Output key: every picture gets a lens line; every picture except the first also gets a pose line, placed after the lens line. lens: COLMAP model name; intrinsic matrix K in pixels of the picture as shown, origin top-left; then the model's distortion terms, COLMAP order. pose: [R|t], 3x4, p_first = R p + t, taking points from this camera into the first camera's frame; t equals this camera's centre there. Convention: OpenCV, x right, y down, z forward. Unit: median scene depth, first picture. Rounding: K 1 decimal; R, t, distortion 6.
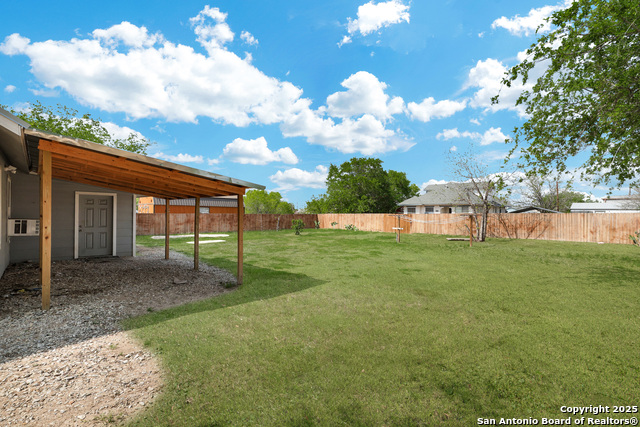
lens RADIAL K [[296.6, 0, 319.0], [0, 296.6, 212.9], [0, 0, 1]] dist [-0.007395, 0.000797]
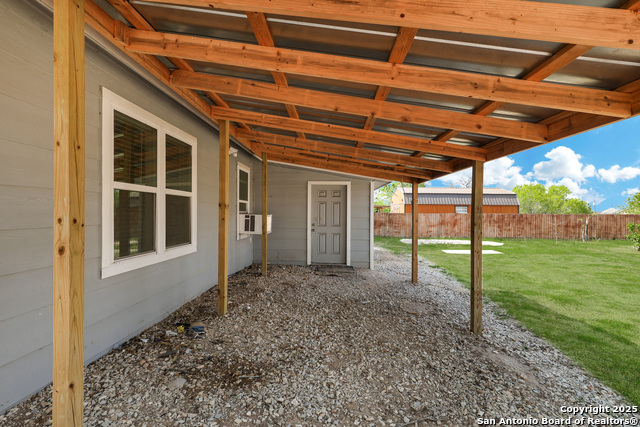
lens RADIAL K [[296.6, 0, 314.1], [0, 296.6, 214.8], [0, 0, 1]] dist [-0.007395, 0.000797]
pose [[0.685166, -0.003510, -0.728379, -0.082746], [0.001238, 0.999993, -0.003654, 0.007979], [0.728386, 0.001602, 0.685165, 0.169197]]
